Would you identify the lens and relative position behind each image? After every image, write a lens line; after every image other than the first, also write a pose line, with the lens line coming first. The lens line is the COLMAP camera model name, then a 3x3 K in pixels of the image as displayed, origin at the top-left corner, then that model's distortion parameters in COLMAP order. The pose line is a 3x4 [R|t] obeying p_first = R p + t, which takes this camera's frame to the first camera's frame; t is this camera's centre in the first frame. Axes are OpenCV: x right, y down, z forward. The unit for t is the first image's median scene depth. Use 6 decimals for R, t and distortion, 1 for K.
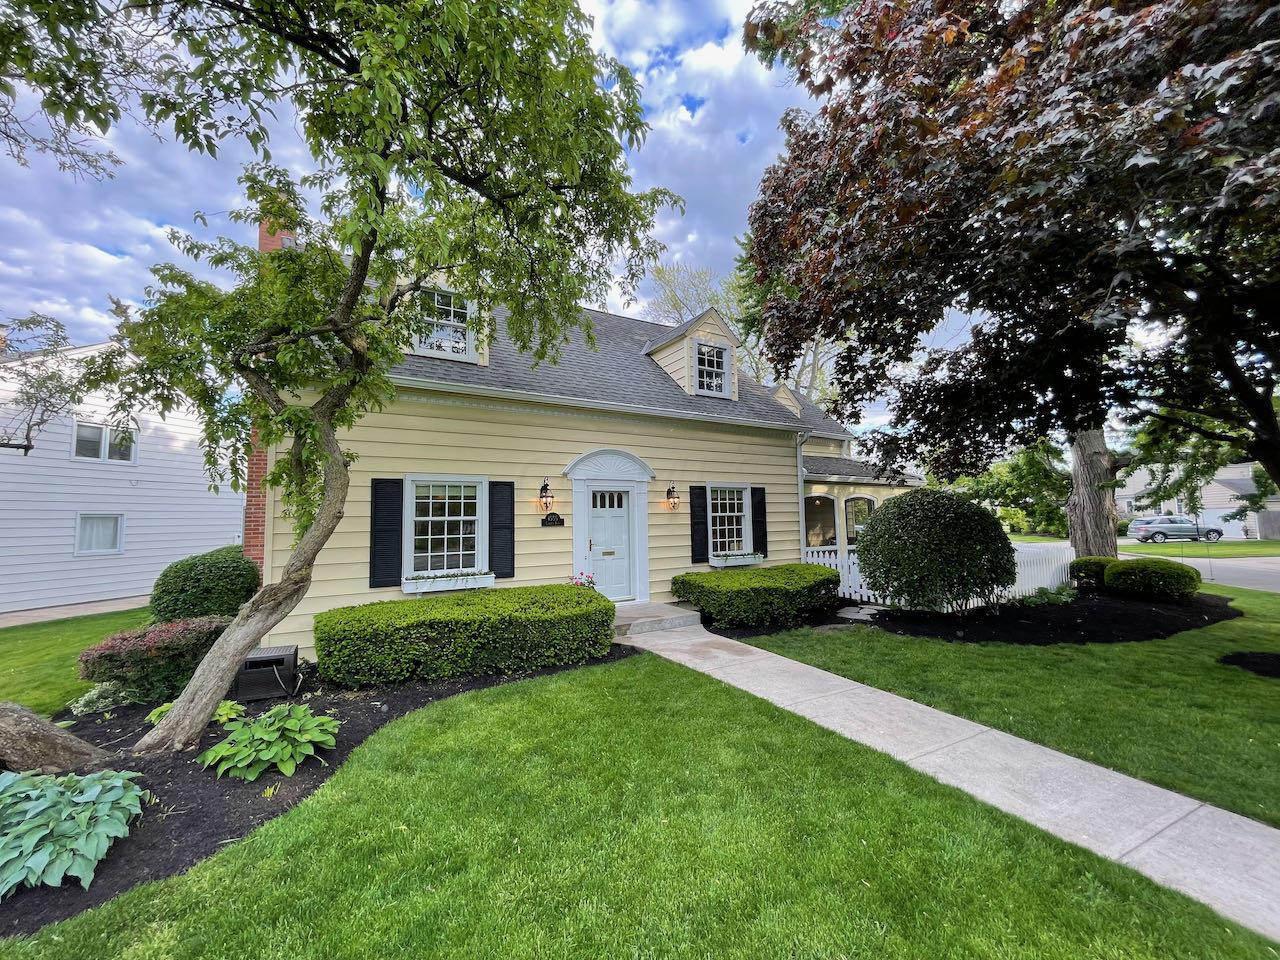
lens RADIAL K [[518.6, 0, 640.0], [0, 518.6, 480.0], [0, 0, 1]] dist [-0.000449, -0.000048]
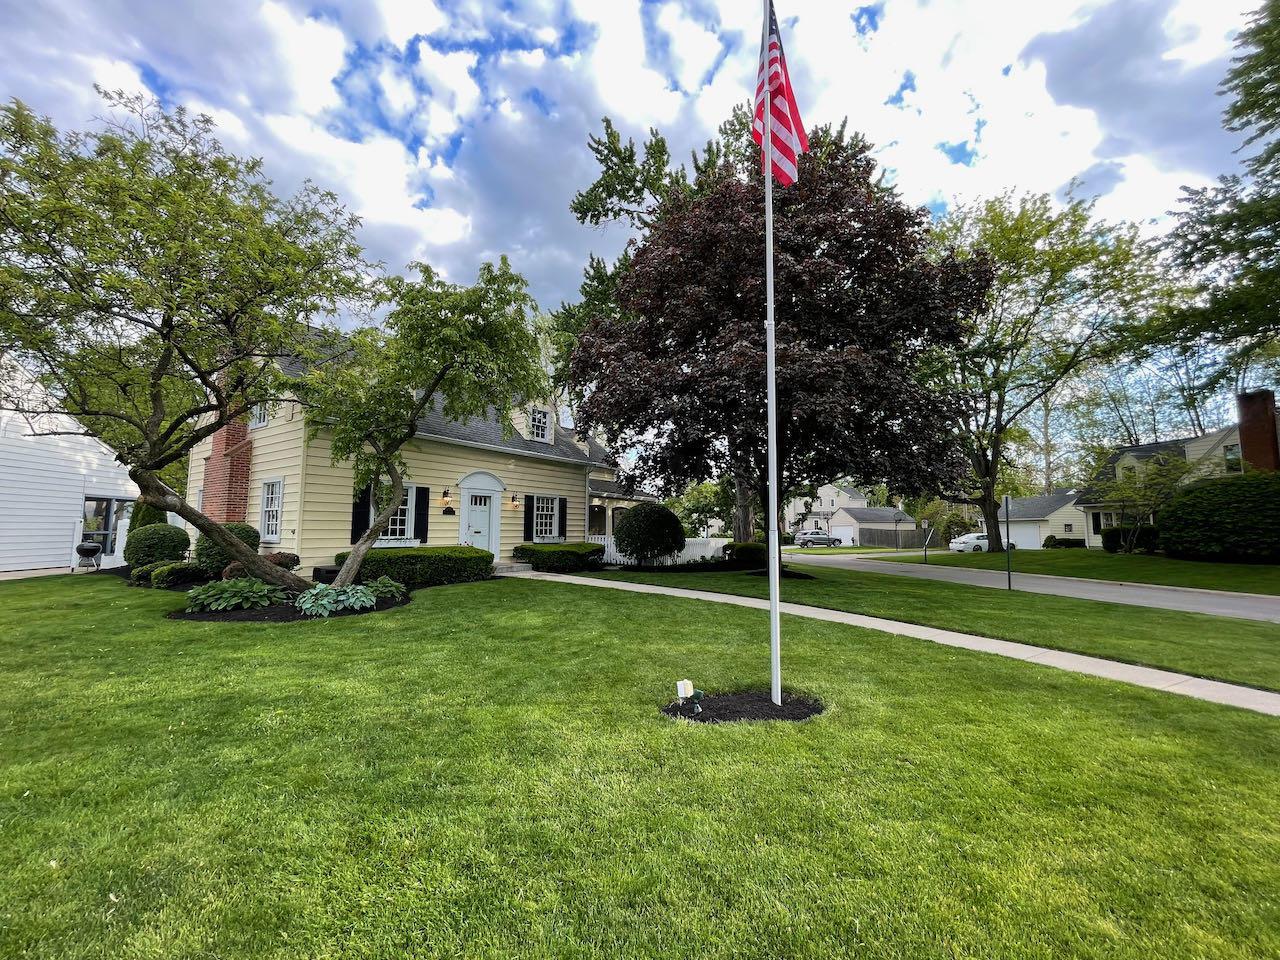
lens RADIAL K [[518.6, 0, 640.0], [0, 518.6, 480.0], [0, 0, 1]] dist [-0.000449, -0.000048]
pose [[0.917446, 0.060983, 0.393158, -0.235593], [-0.052158, 0.998090, -0.033102, -0.000872], [-0.394426, 0.009863, 0.918875, -0.731718]]
